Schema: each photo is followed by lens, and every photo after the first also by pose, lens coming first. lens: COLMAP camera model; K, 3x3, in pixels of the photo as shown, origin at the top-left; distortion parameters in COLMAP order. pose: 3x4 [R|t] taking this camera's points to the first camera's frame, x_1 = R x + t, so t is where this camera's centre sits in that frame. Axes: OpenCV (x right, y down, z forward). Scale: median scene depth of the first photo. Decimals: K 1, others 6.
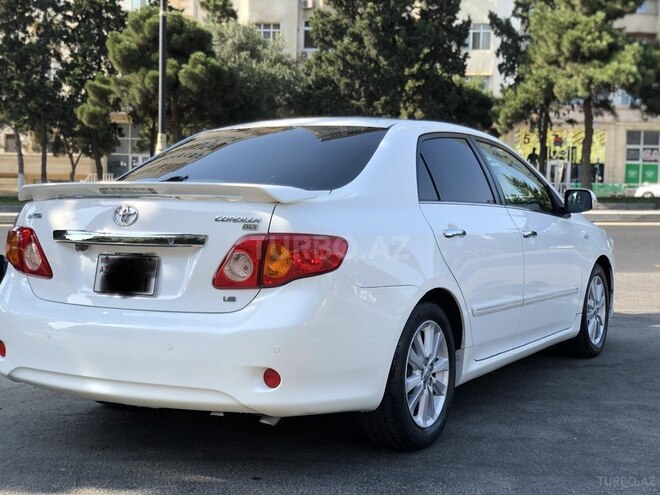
lens RADIAL K [[969.3, 0, 330.0], [0, 969.3, 247.5], [0, 0, 1]] dist [0.201326, -0.751126]
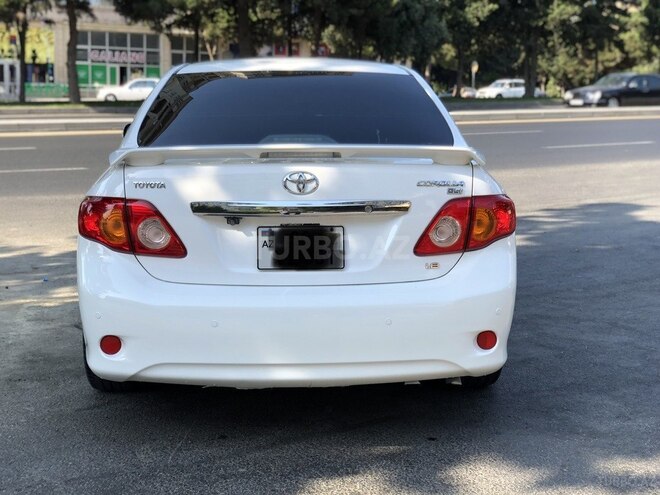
lens RADIAL K [[969.3, 0, 330.0], [0, 969.3, 247.5], [0, 0, 1]] dist [0.201326, -0.751126]
pose [[0.847540, -0.084974, 0.523885, -0.657855], [0.031485, 0.993411, 0.110194, -0.071091], [-0.529797, -0.076899, 0.844631, 0.219732]]
